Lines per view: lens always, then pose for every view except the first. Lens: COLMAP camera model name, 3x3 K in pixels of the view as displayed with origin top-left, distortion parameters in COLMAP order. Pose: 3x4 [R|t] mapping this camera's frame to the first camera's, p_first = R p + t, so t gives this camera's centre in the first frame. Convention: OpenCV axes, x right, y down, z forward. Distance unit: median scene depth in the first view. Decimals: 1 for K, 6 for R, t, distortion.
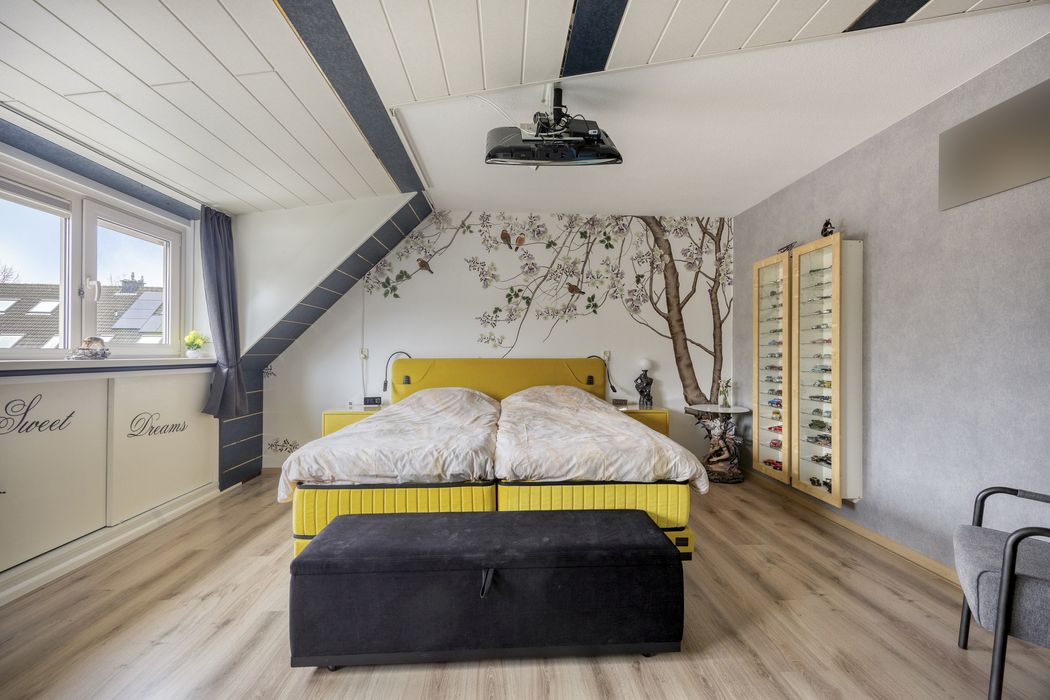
lens RADIAL K [[421.6, 0, 527.9], [0, 421.6, 351.2], [0, 0, 1]] dist [0.001279, -0.000318]
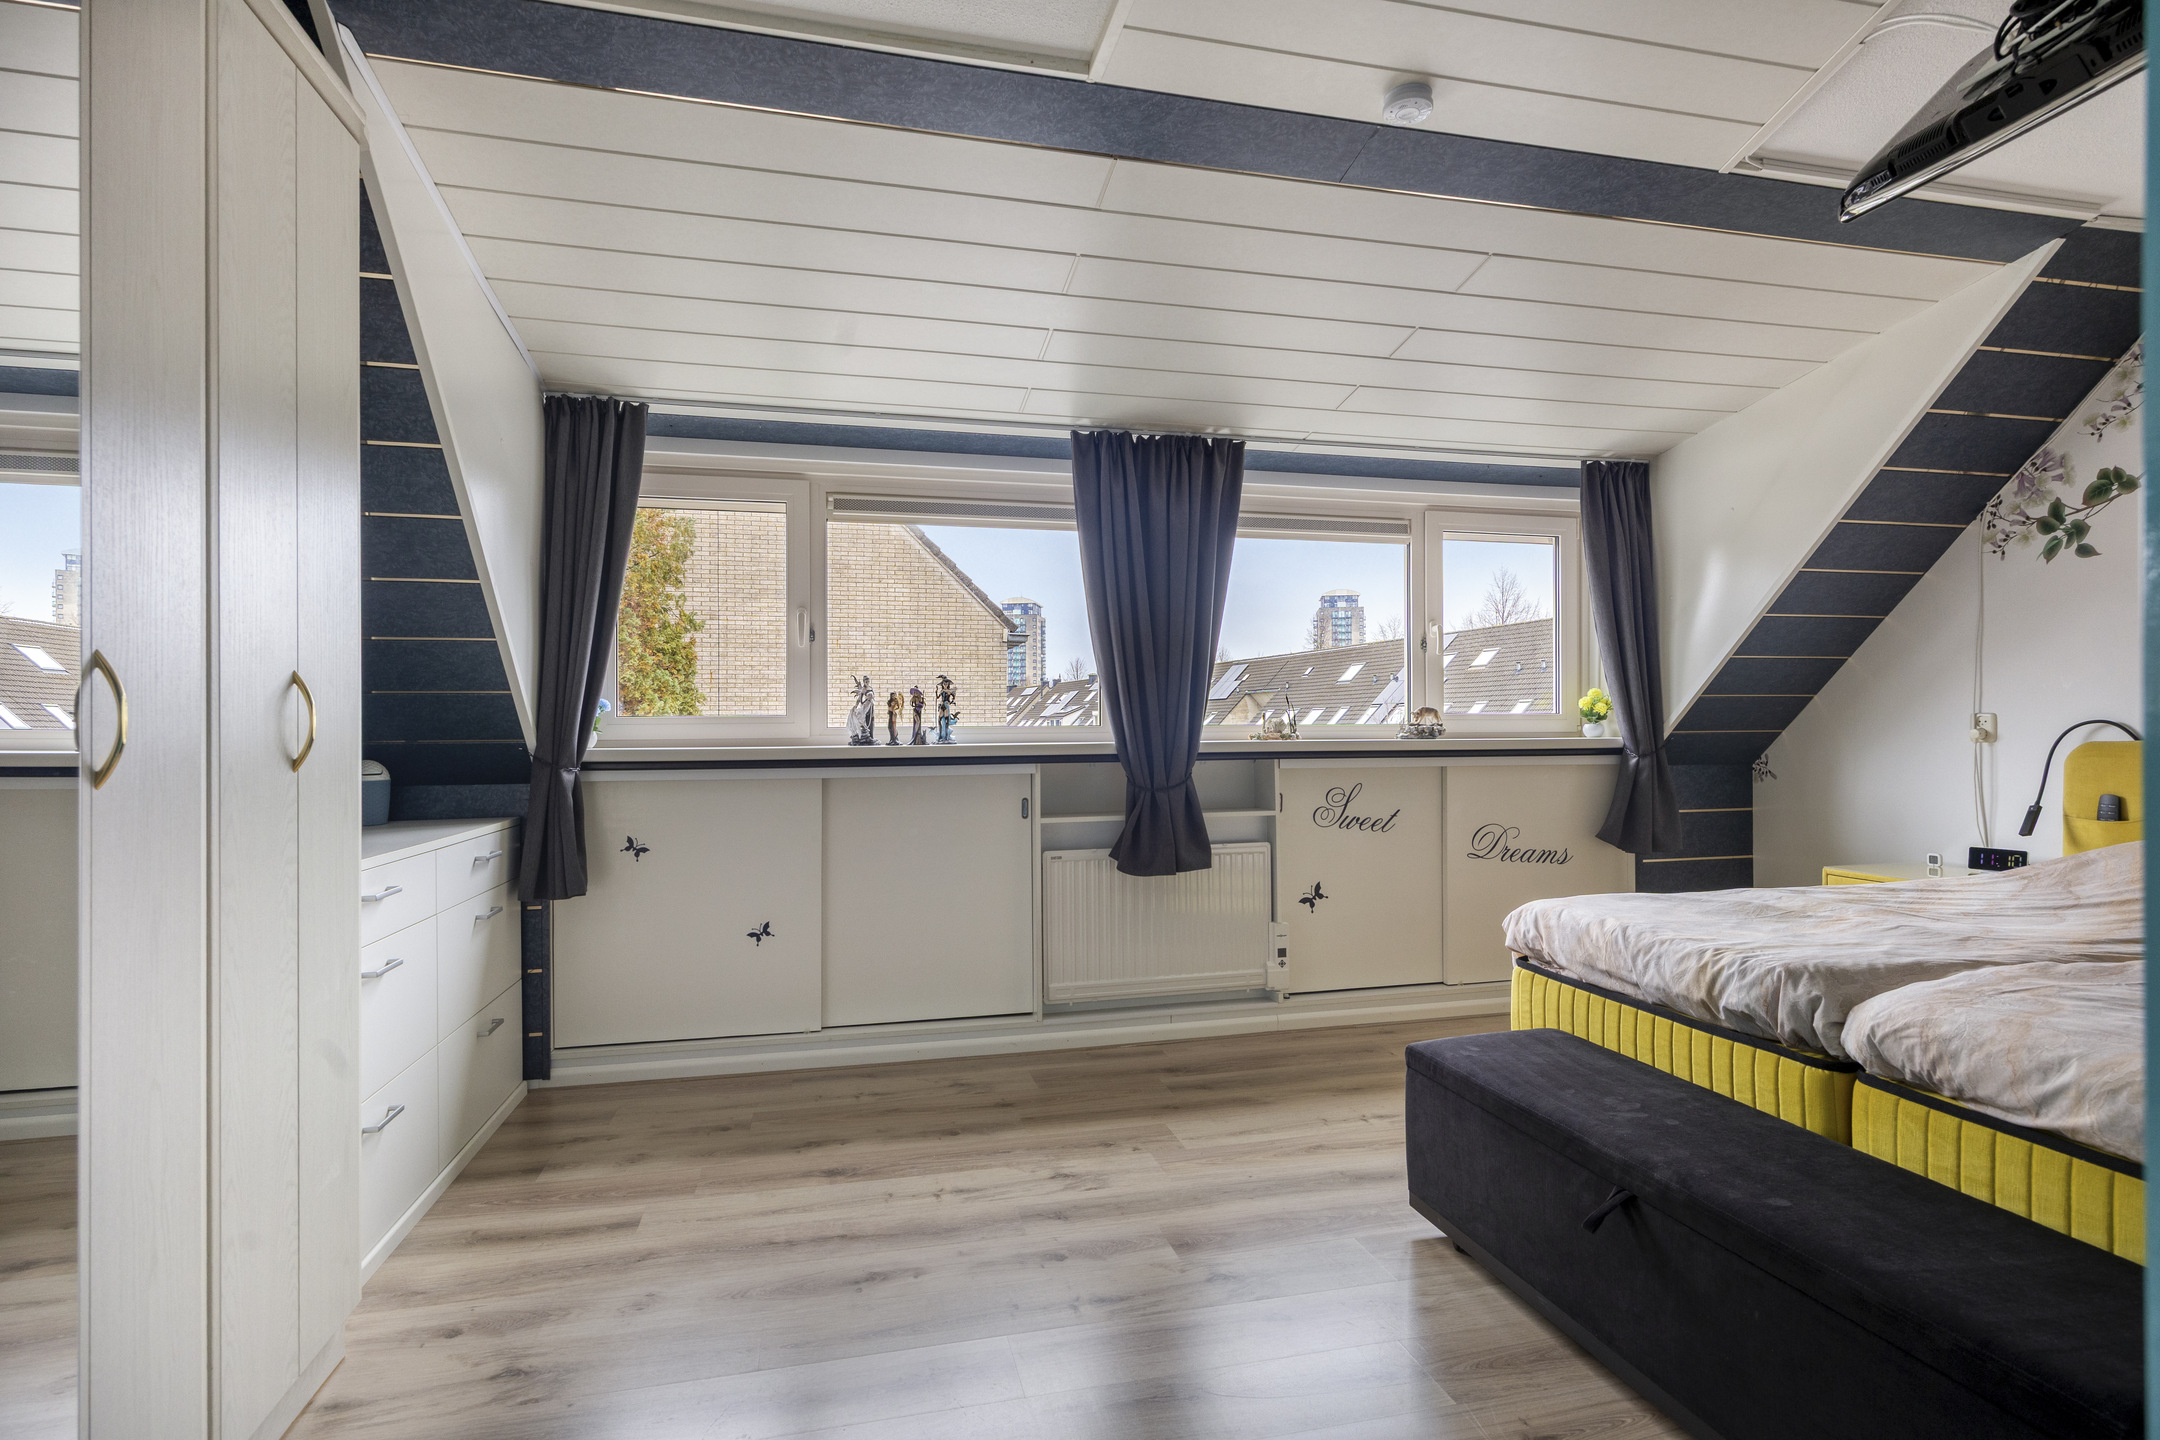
lens RADIAL K [[1081.6, 0, 1074.2], [0, 1081.6, 731.3], [0, 0, 1]] dist [-0.014798, 0.002947]
pose [[0.153698, -0.003751, -0.988111, 0.669581], [0.012279, 0.999923, -0.001886, 0.002780], [0.988042, -0.011843, 0.153733, 0.150828]]
